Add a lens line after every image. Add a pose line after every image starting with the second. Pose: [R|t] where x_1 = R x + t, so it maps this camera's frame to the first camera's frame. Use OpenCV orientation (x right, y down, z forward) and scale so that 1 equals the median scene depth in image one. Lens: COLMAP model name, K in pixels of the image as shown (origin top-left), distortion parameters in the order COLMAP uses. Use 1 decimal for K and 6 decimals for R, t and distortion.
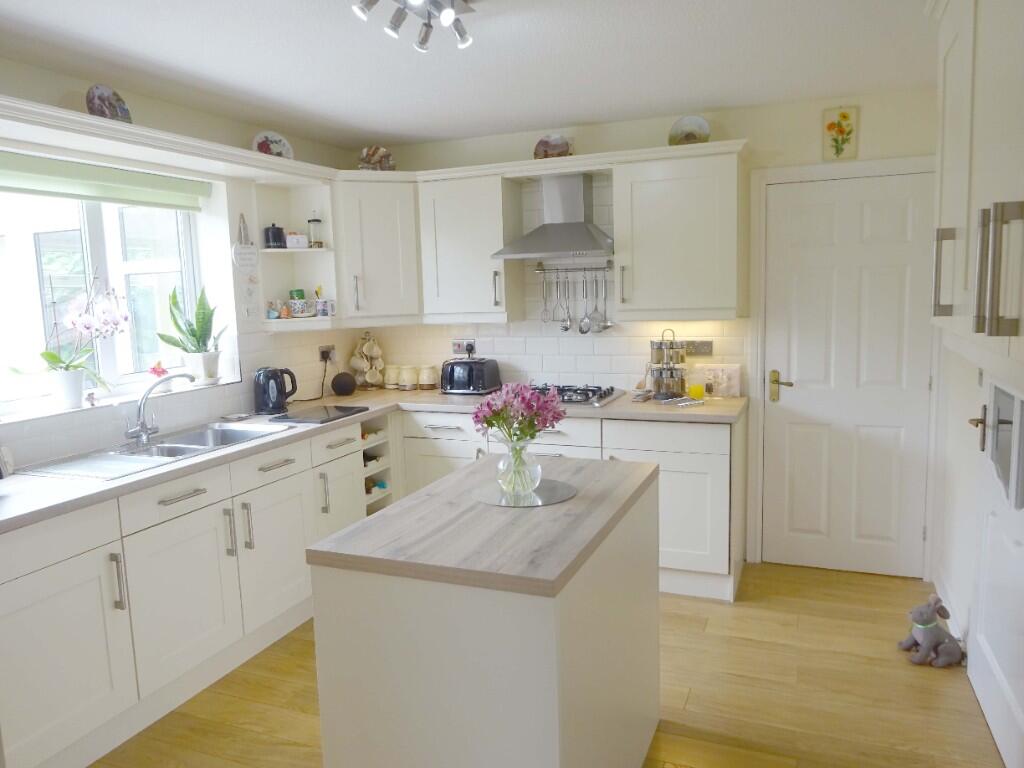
lens RADIAL K [[752.1, 0, 512.0], [0, 752.1, 384.0], [0, 0, 1]] dist [0.006269, -0.000060]
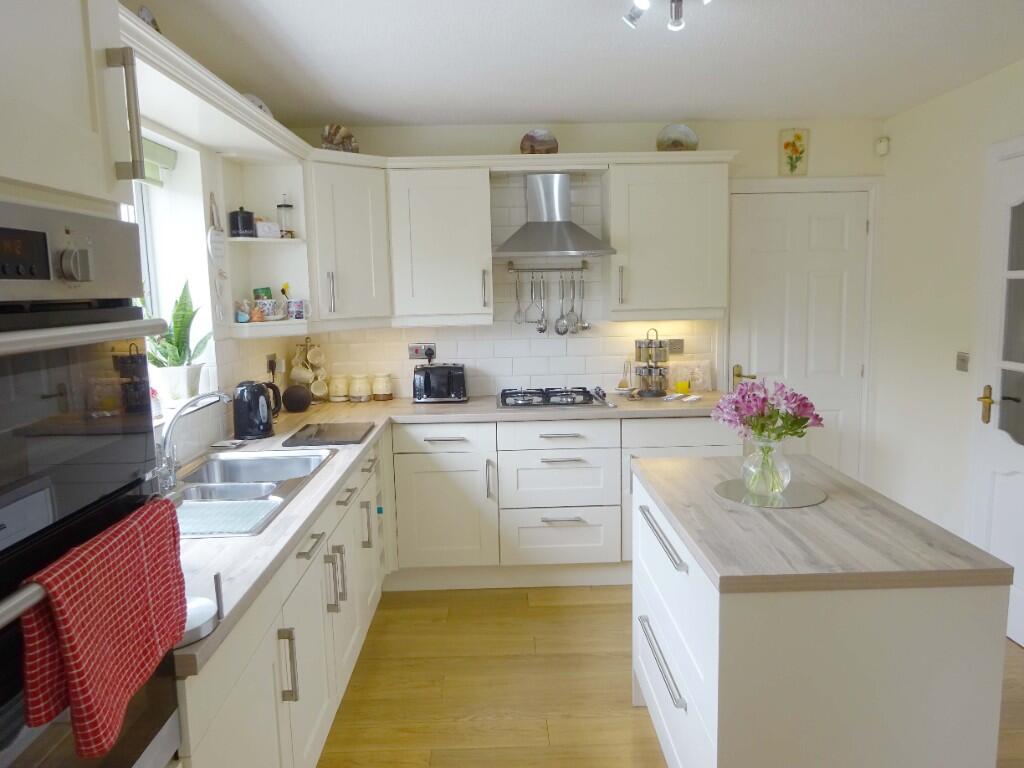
lens RADIAL K [[752.1, 0, 512.0], [0, 752.1, 384.0], [0, 0, 1]] dist [0.006269, -0.000060]
pose [[0.917288, -0.042367, 0.395964, -0.373960], [0.045138, 0.998978, 0.002321, -0.007979], [-0.395658, 0.015744, 0.918263, 0.127742]]
